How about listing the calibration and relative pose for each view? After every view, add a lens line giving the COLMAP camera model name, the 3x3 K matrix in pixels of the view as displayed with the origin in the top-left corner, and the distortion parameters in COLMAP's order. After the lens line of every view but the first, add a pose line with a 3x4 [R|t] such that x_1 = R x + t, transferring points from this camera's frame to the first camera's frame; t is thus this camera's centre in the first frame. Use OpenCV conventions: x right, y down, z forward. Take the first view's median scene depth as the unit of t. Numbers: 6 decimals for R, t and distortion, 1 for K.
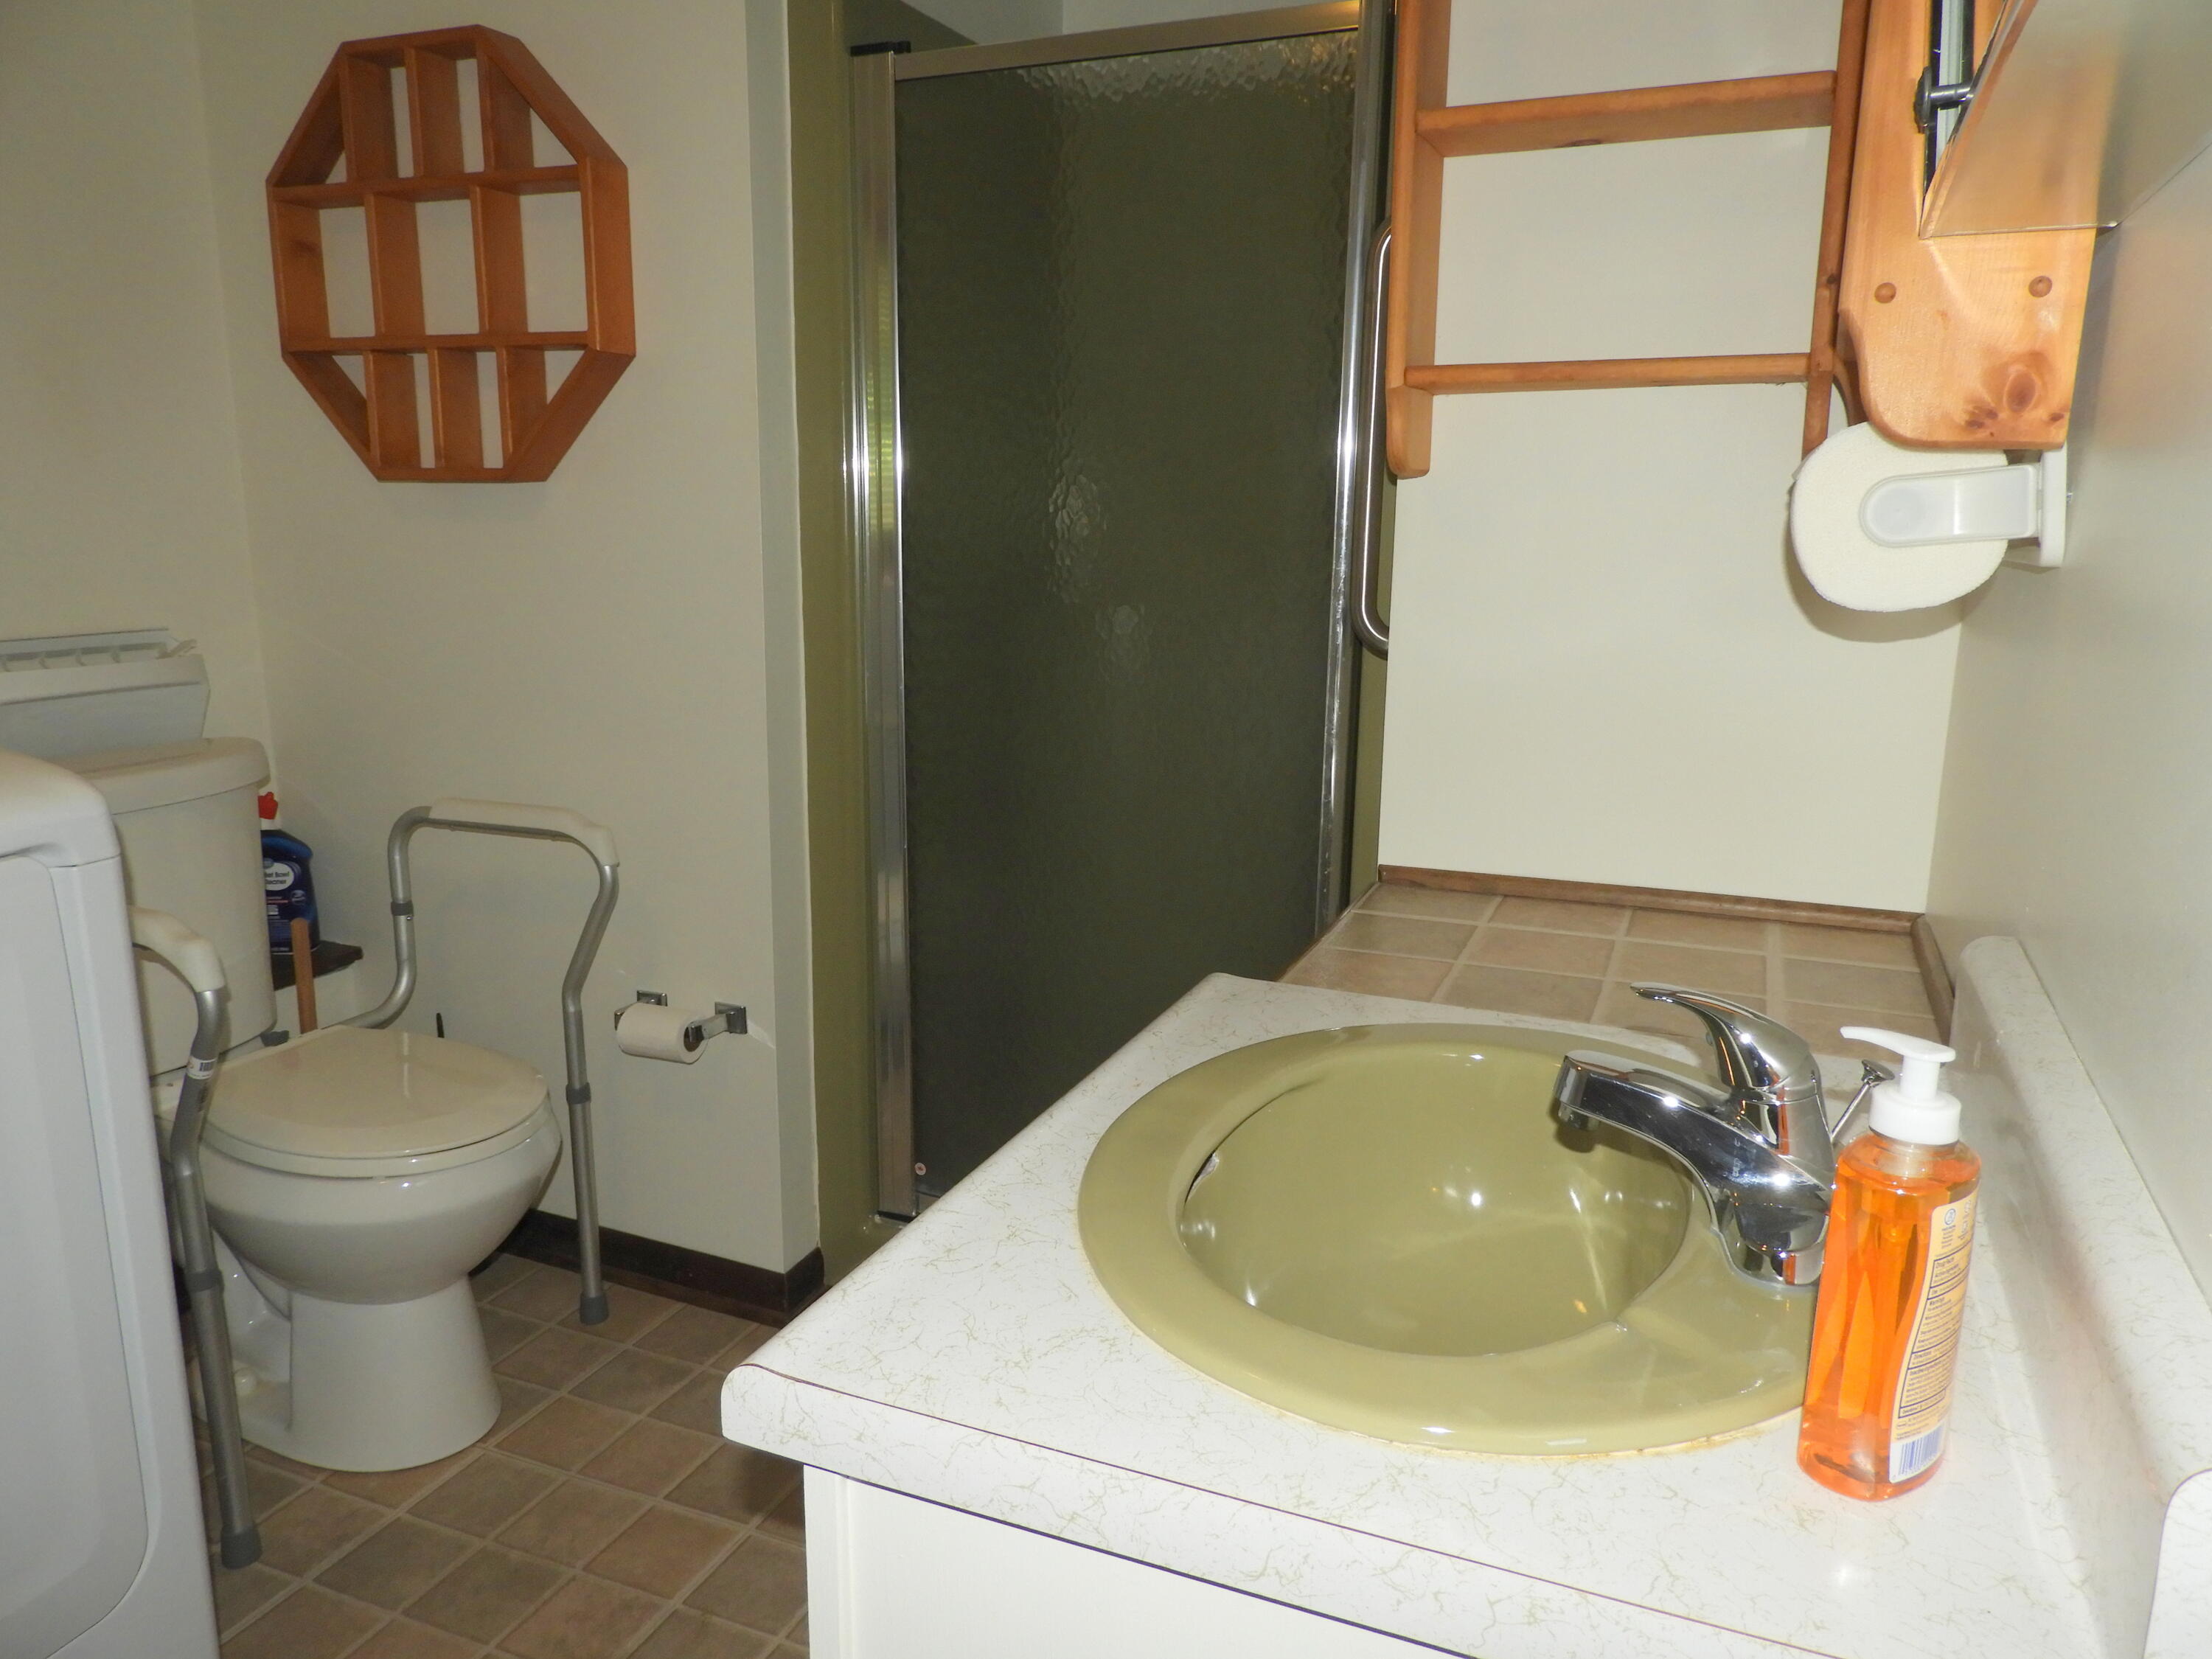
lens RADIAL K [[1604.0, 0, 1106.0], [0, 1604.0, 829.5], [0, 0, 1]] dist [-0.002609, -0.003918]
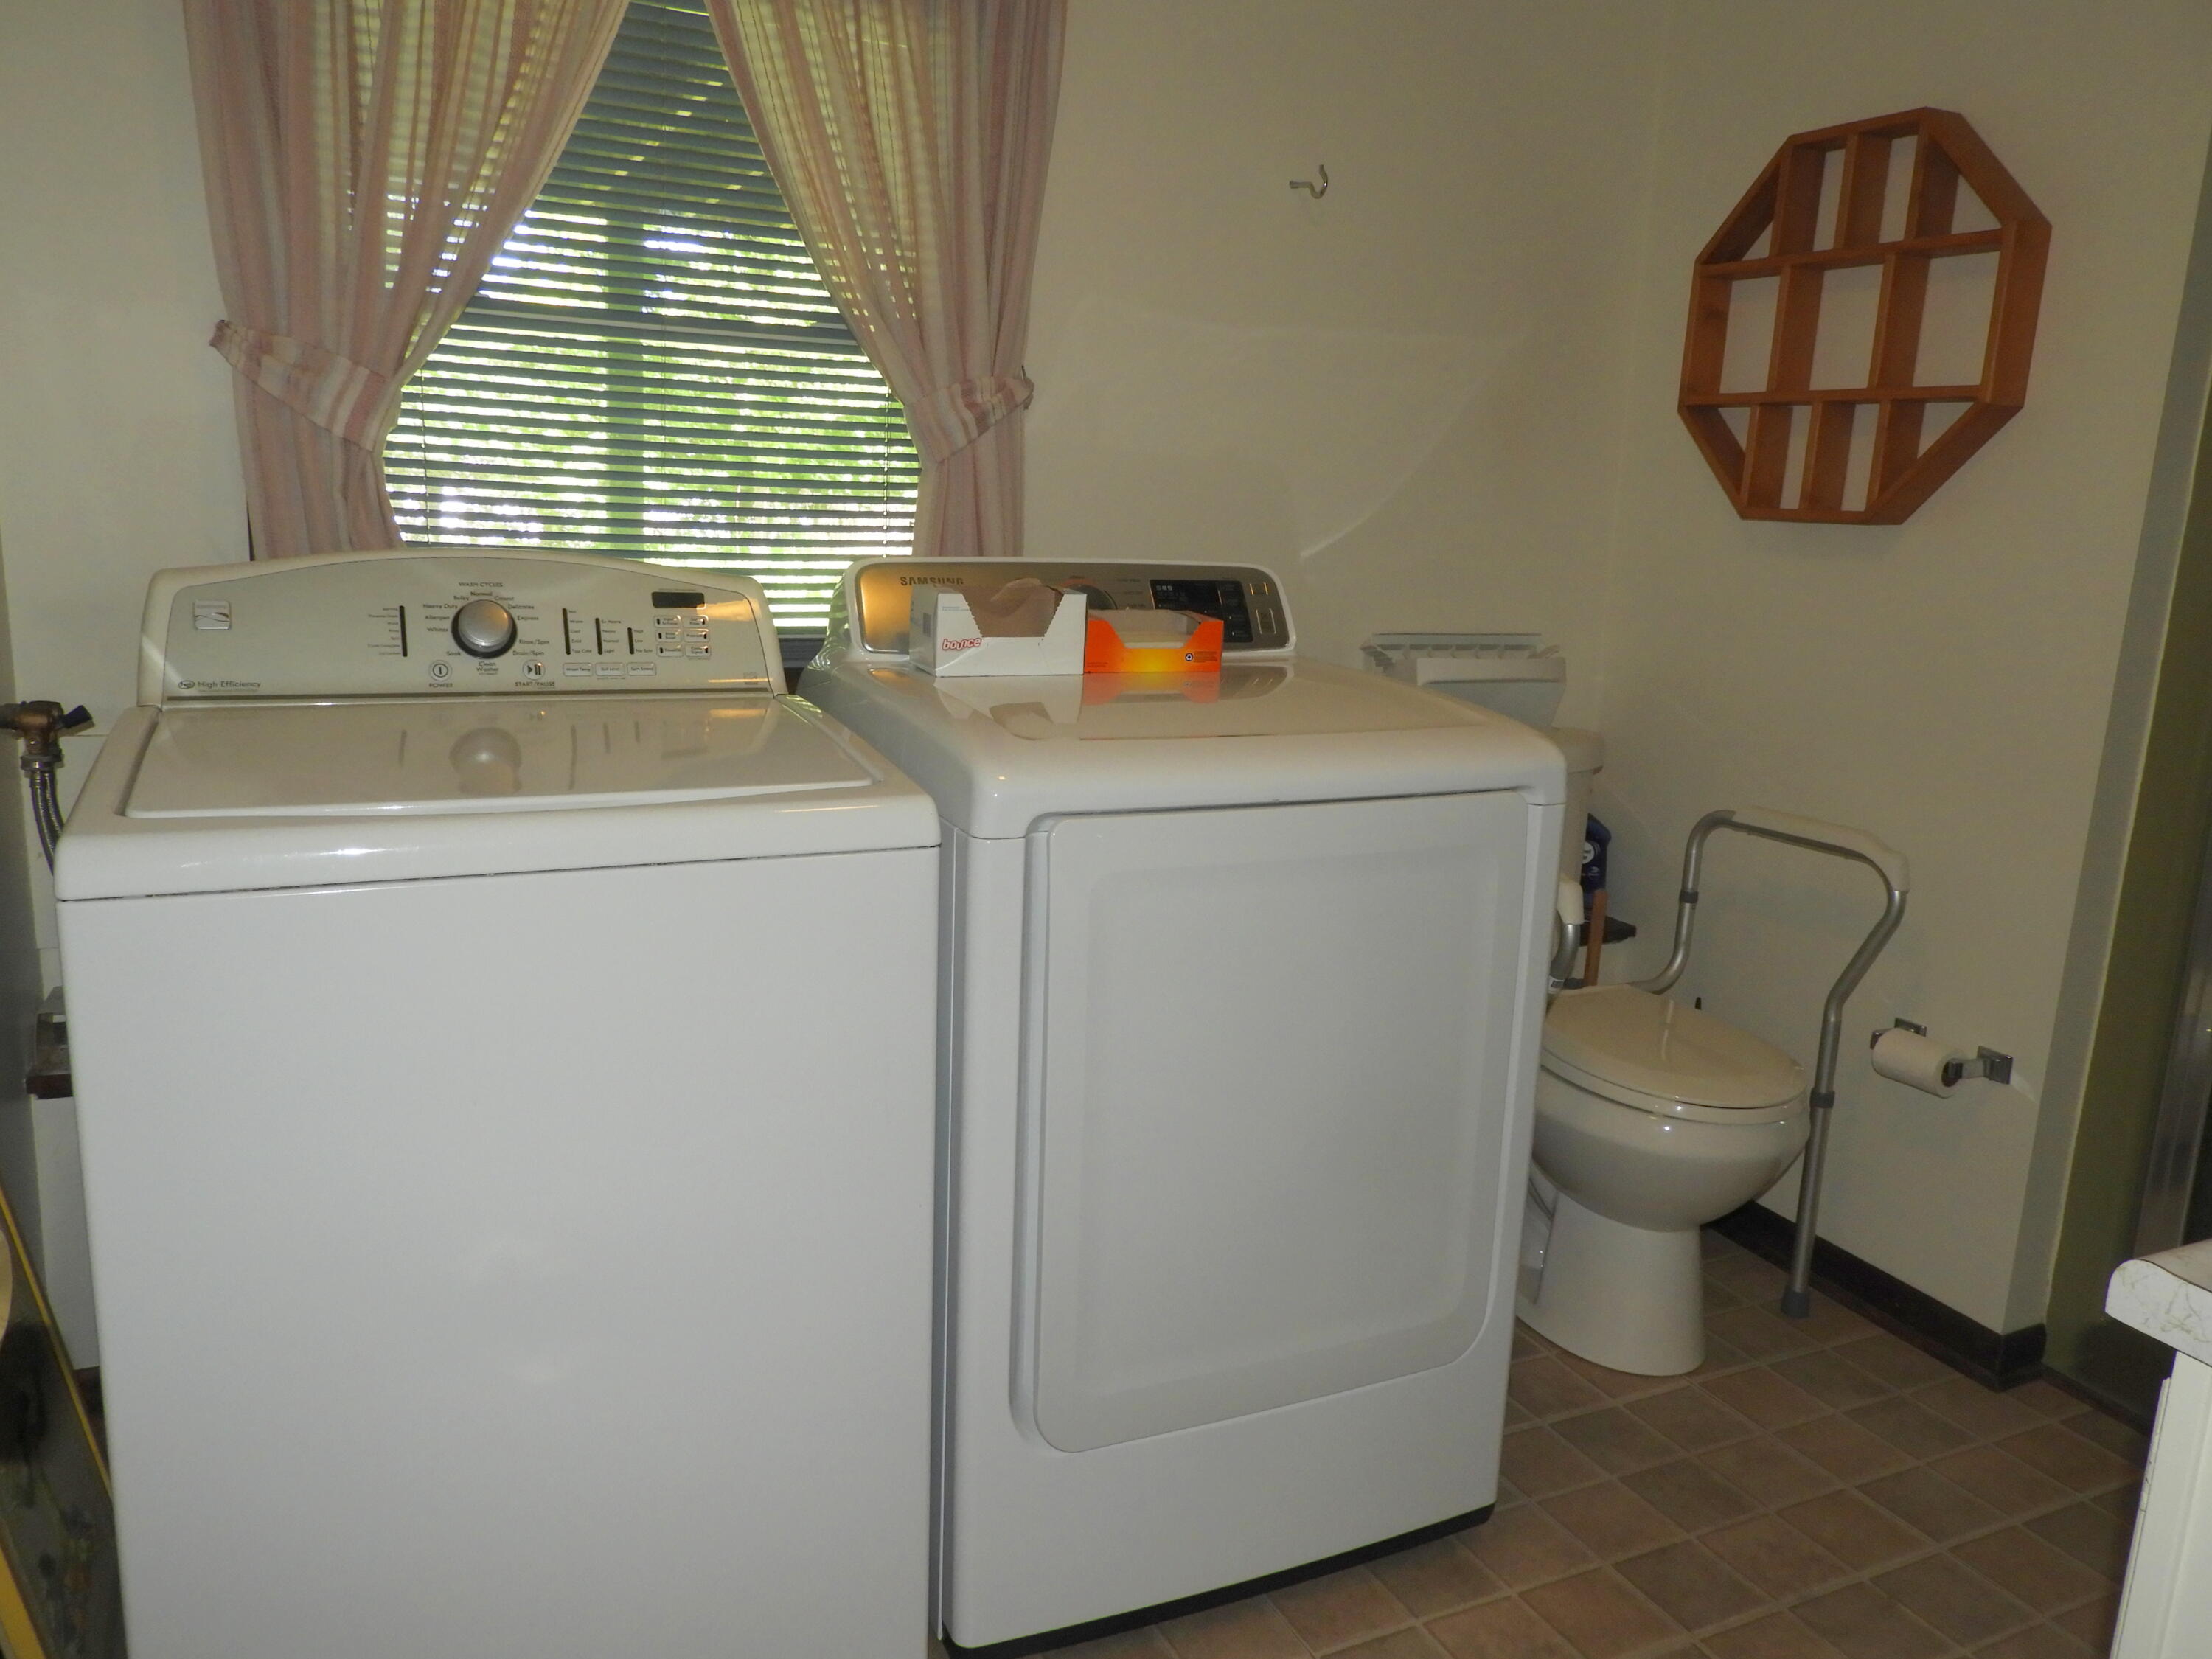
lens RADIAL K [[1634.8, 0, 1106.0], [0, 1634.8, 829.5], [0, 0, 1]] dist [0.004478, 0.002614]
pose [[0.751142, 0.153955, -0.641938, -0.018154], [-0.166828, 0.985131, 0.041055, 0.025087], [0.638713, 0.076255, 0.765657, -0.152074]]
